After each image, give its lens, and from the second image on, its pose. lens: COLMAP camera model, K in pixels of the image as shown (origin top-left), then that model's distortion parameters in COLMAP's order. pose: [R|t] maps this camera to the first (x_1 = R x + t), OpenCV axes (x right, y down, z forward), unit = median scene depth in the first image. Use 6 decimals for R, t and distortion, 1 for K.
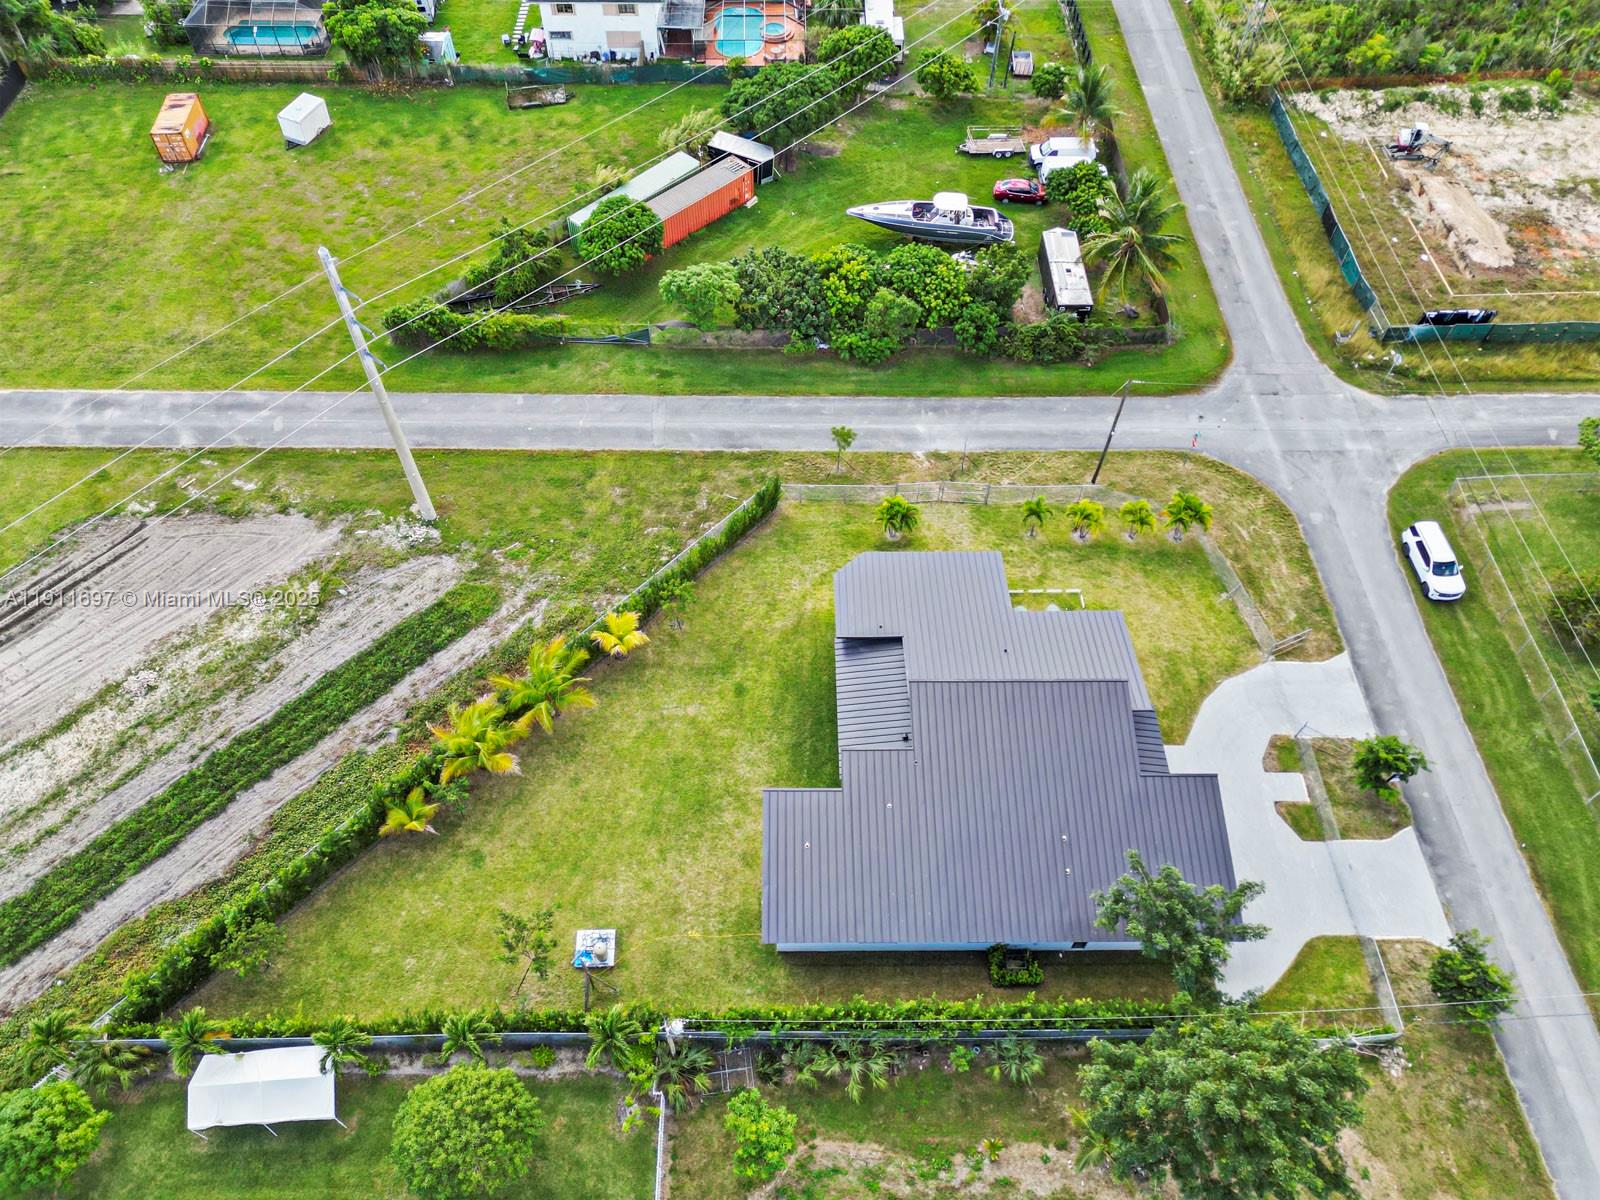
lens RADIAL K [[1108.3, 0, 805.8], [0, 1108.3, 596.1], [0, 0, 1]] dist [0.066006, -0.054698]
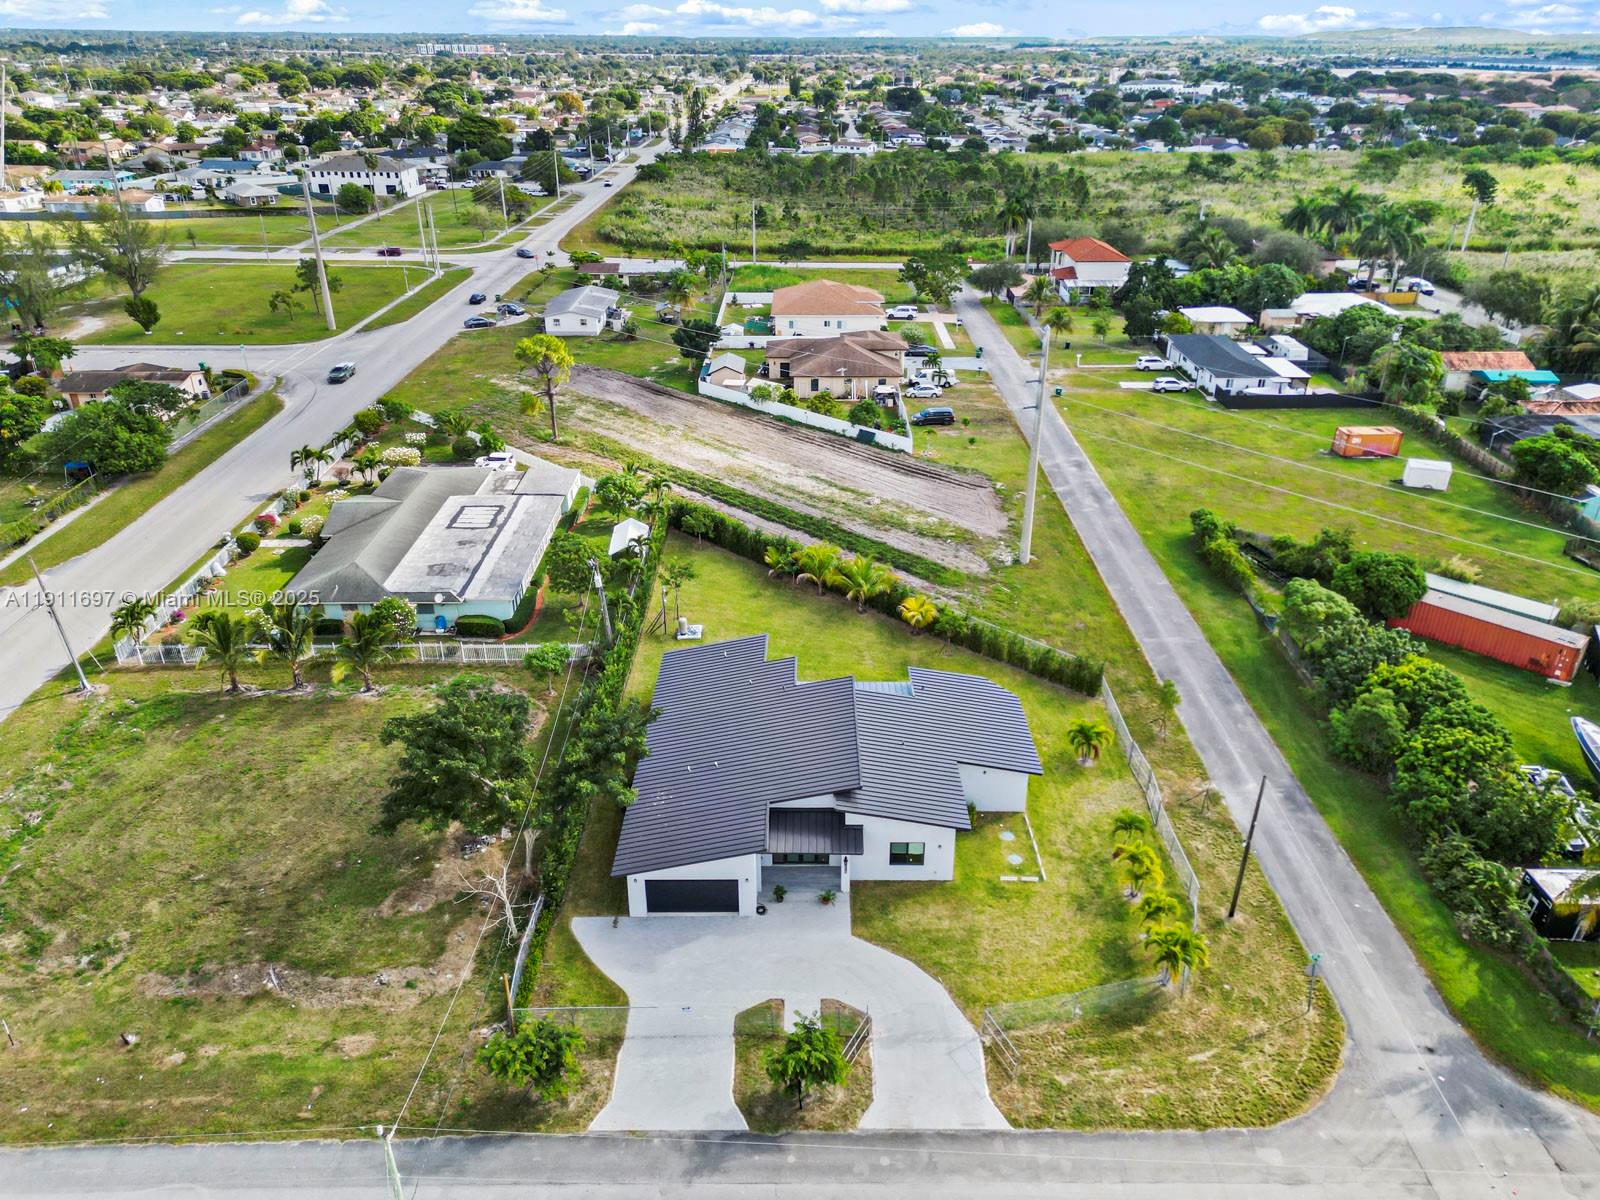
lens RADIAL K [[1108.3, 0, 805.8], [0, 1108.3, 596.1], [0, 0, 1]] dist [0.066006, -0.054698]
pose [[-0.009556, 0.442427, -0.896754, 0.958950], [-0.809318, 0.523283, 0.266794, -0.207882], [0.587293, 0.728309, 0.353064, 0.421276]]
